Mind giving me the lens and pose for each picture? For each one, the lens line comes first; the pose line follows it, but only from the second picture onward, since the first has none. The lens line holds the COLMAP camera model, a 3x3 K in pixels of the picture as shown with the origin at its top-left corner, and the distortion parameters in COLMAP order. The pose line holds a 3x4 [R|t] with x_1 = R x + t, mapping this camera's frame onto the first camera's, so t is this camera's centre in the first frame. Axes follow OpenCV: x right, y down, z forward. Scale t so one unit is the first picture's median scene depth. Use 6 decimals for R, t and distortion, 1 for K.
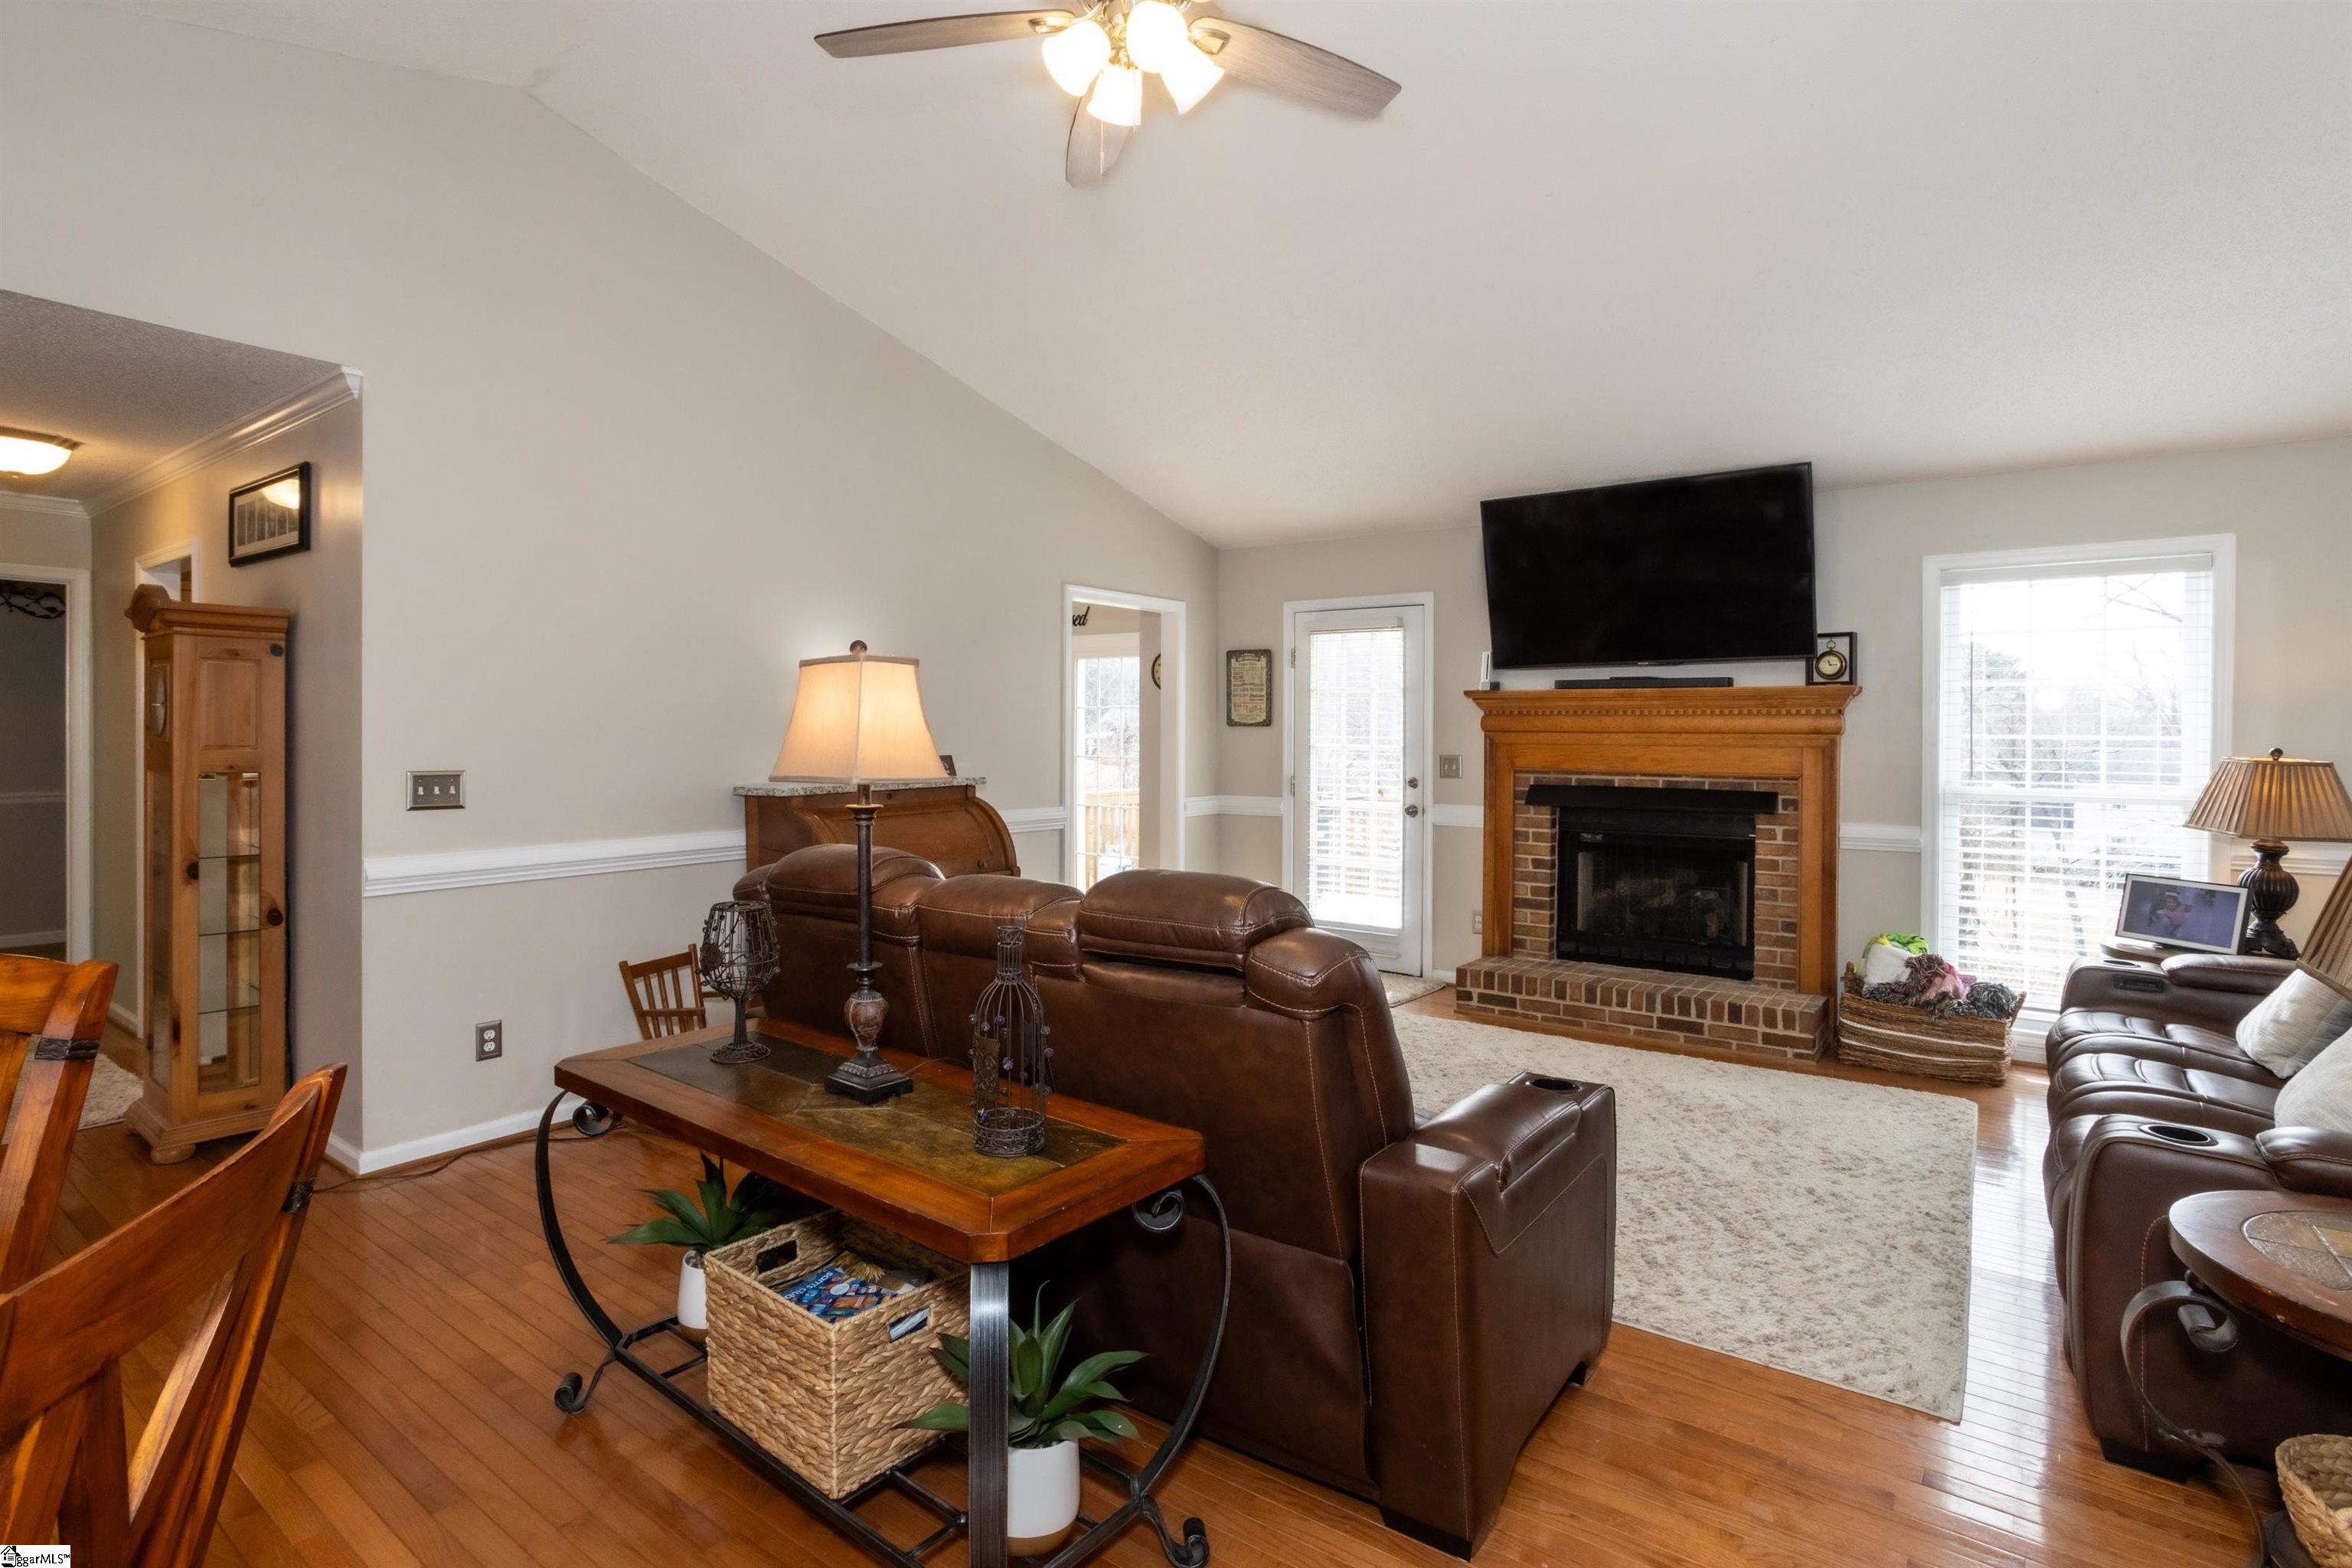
lens RADIAL K [[1184.9, 0, 1166.1], [0, 1184.9, 736.5], [0, 0, 1]] dist [-0.050009, 0.036925]
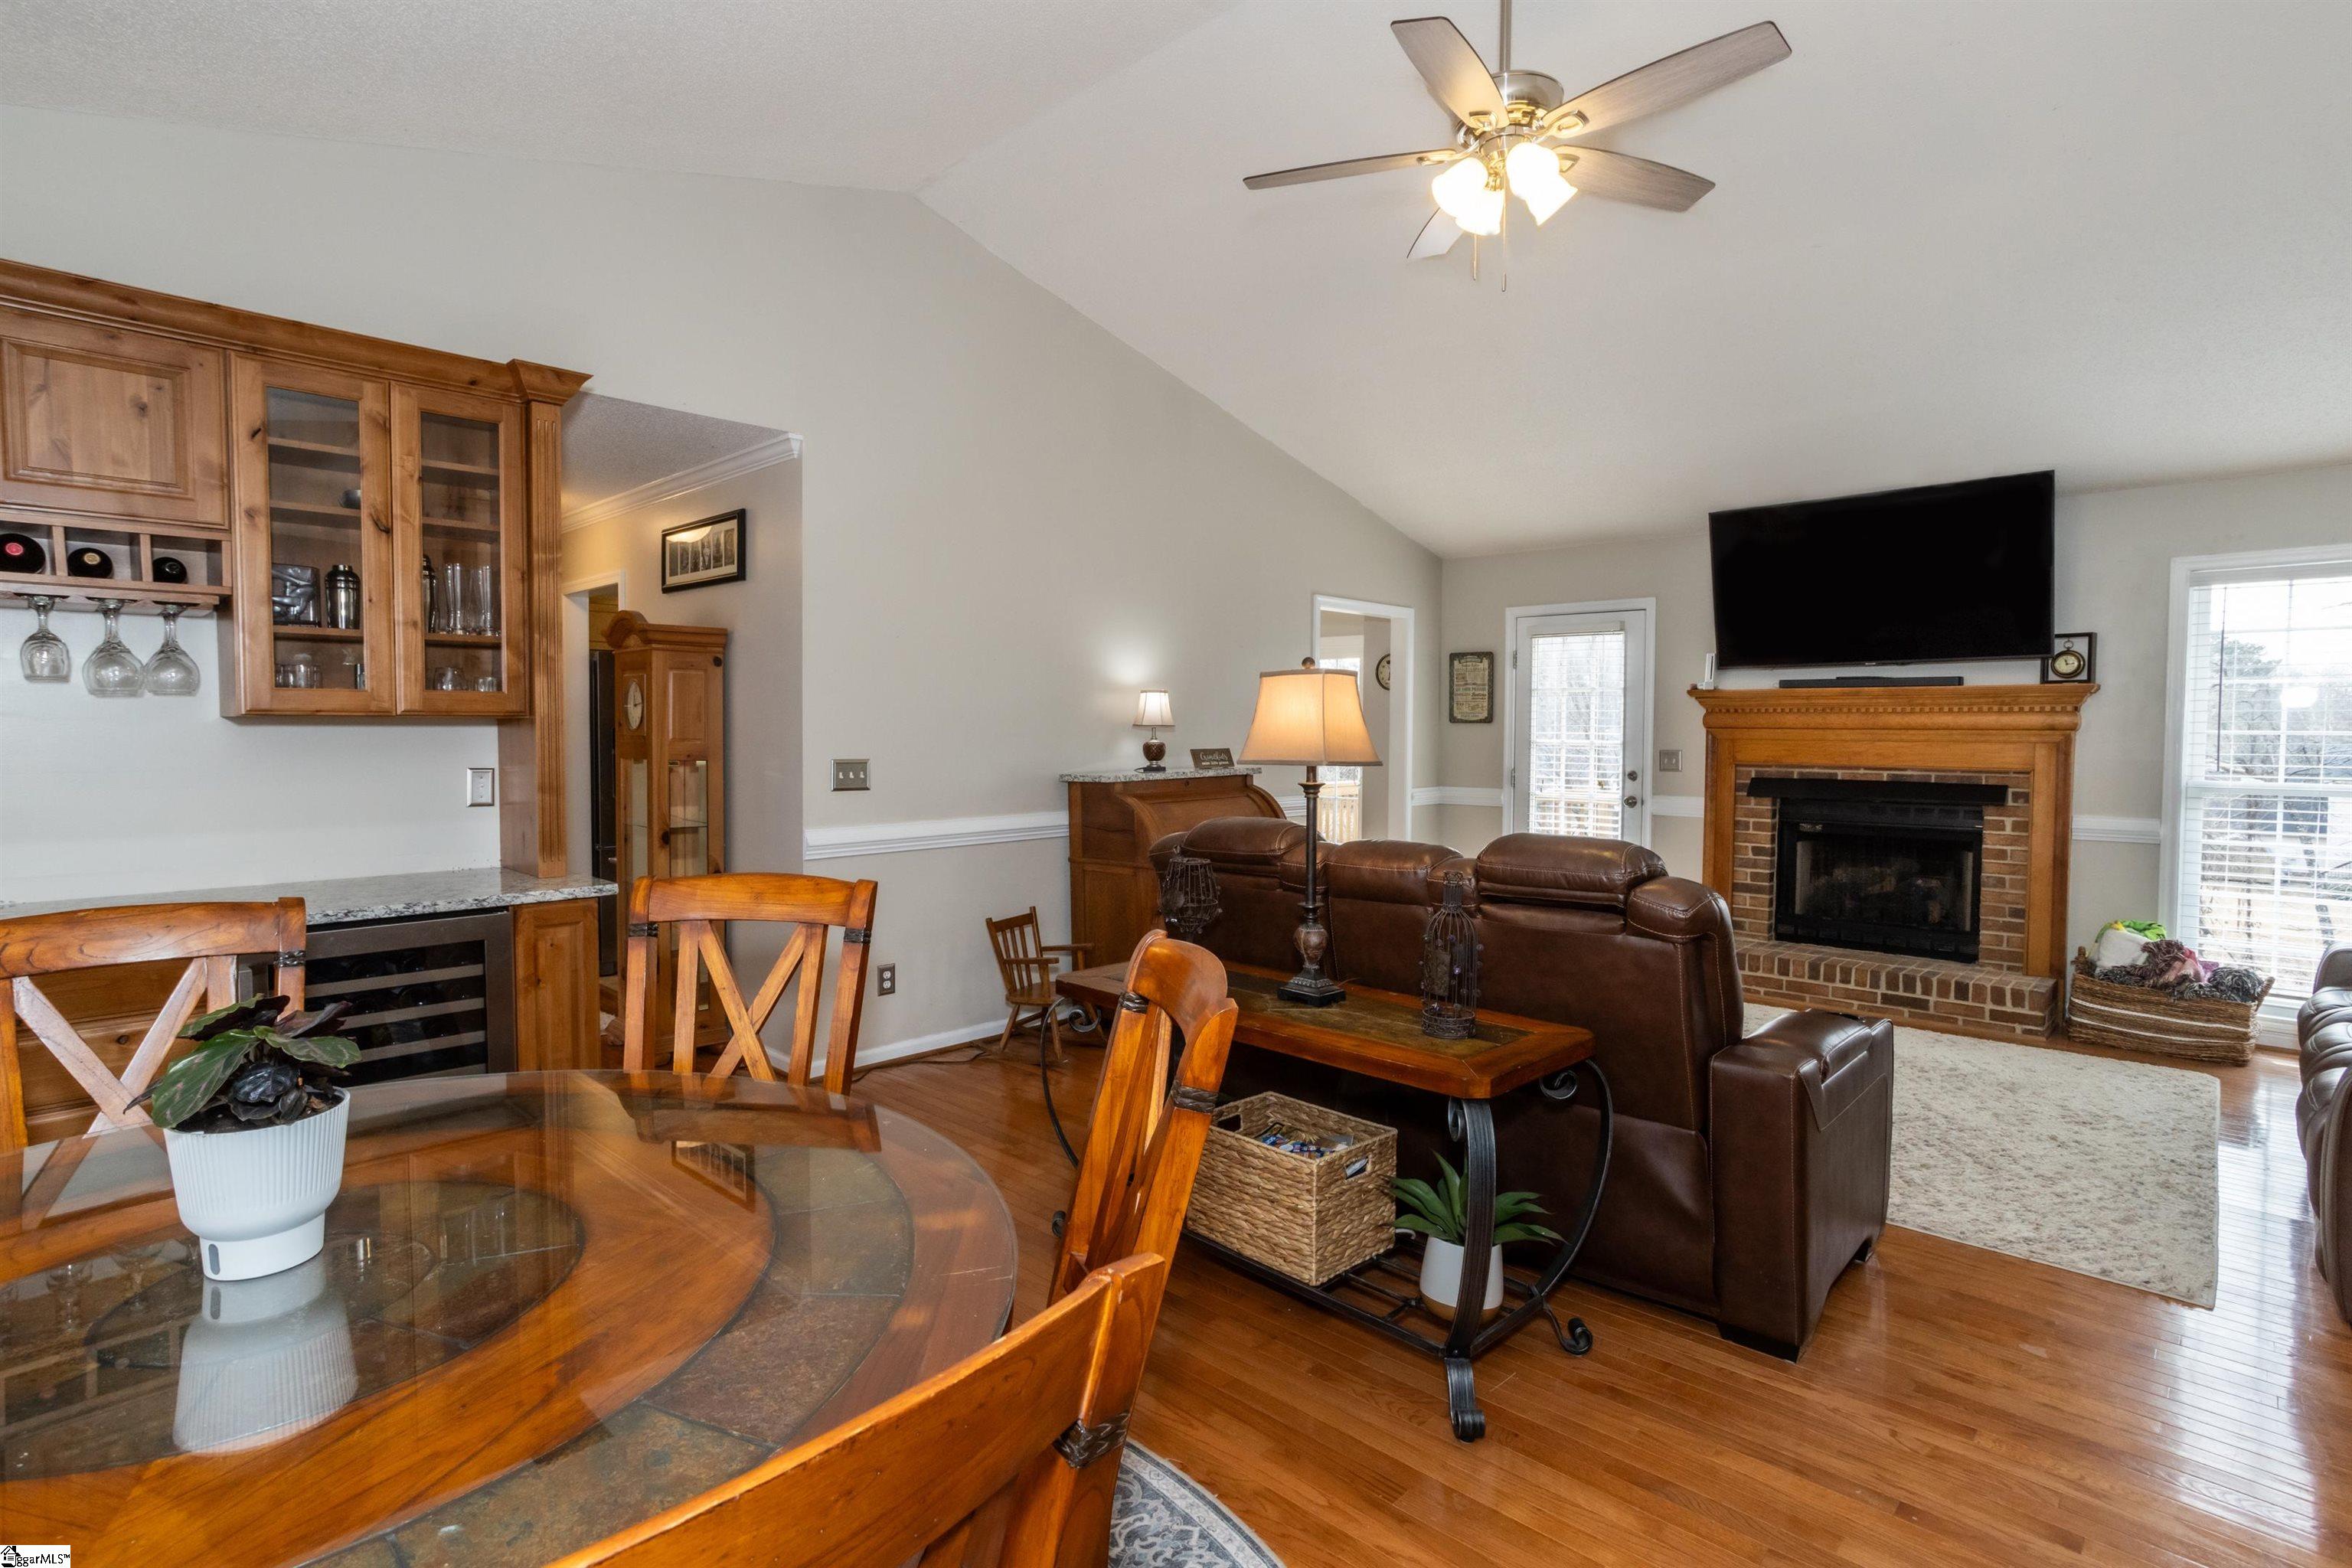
lens RADIAL K [[1177.0, 0, 1159.7], [0, 1177.0, 774.4], [0, 0, 1]] dist [-0.041583, 0.035991]
pose [[0.992401, 0.004742, -0.122957, -0.113578], [-0.000417, 0.999381, 0.035177, 0.001195], [0.123048, -0.034858, 0.991788, -0.139990]]
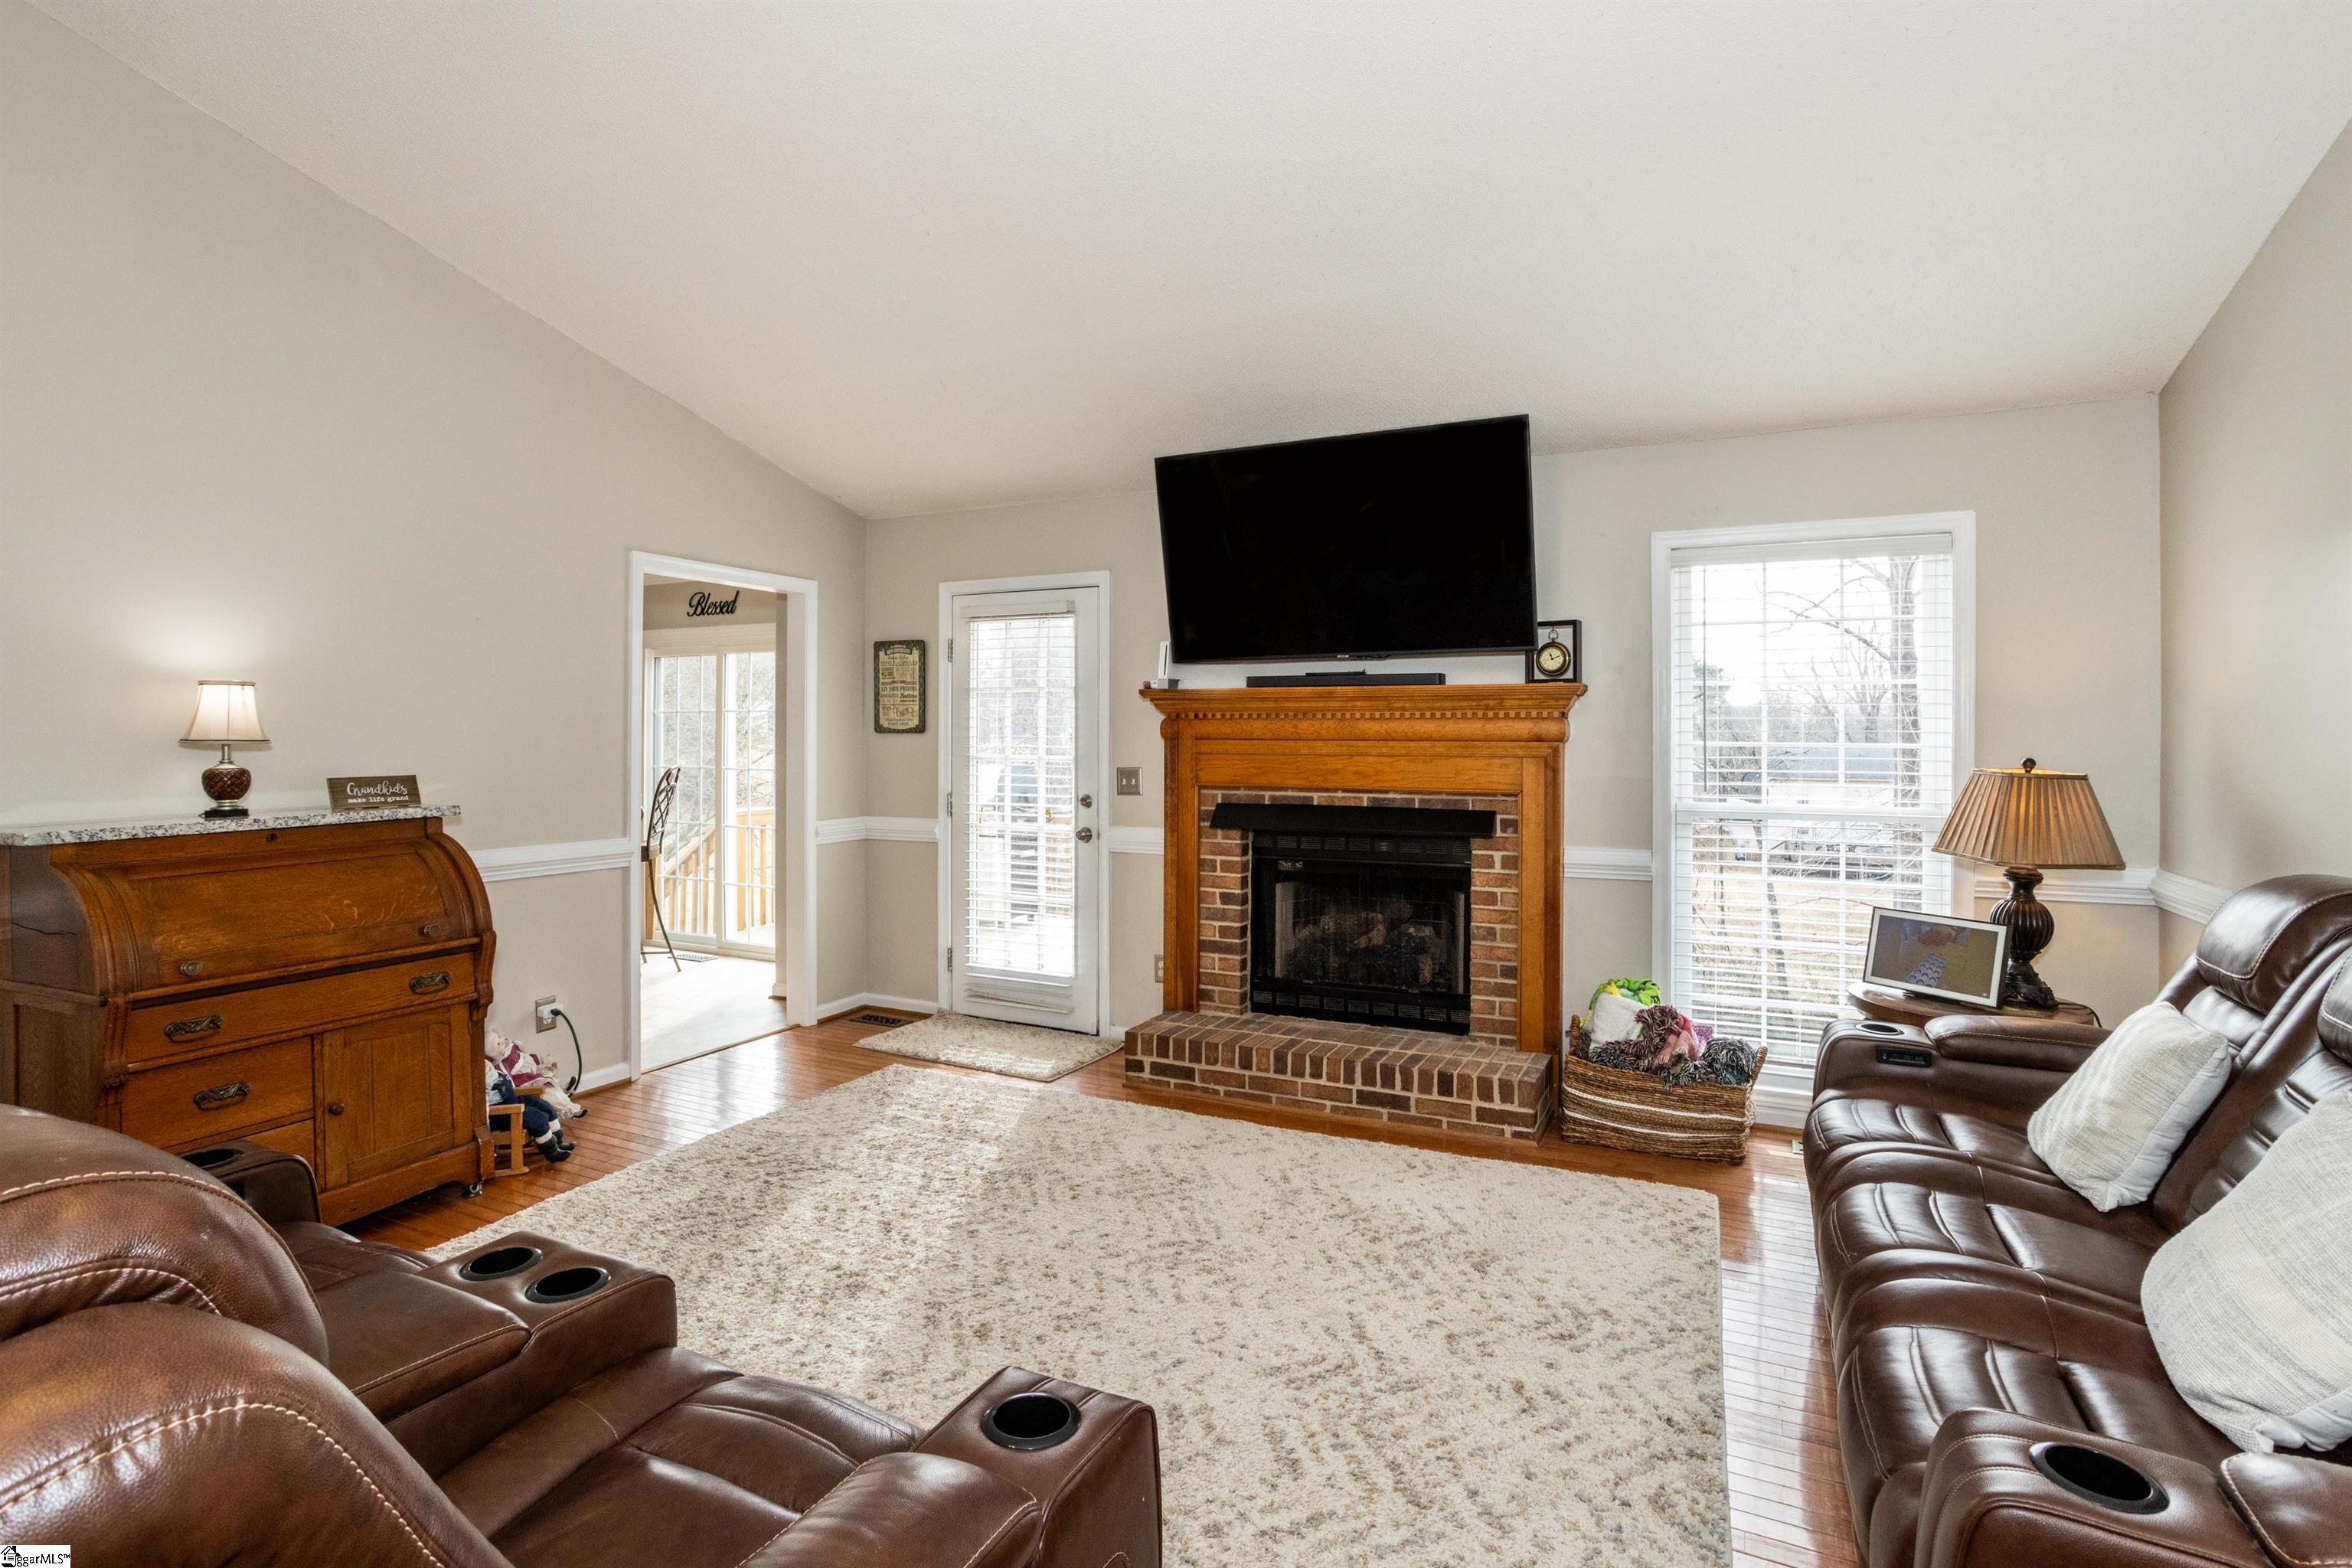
lens RADIAL K [[1169.0, 0, 1168.1], [0, 1169.0, 731.6], [0, 0, 1]] dist [-0.052502, 0.035539]
pose [[0.982792, -0.001819, 0.184705, 0.148378], [0.003284, 0.999966, -0.007628, -0.003863], [-0.184684, 0.008103, 0.982764, 0.241140]]
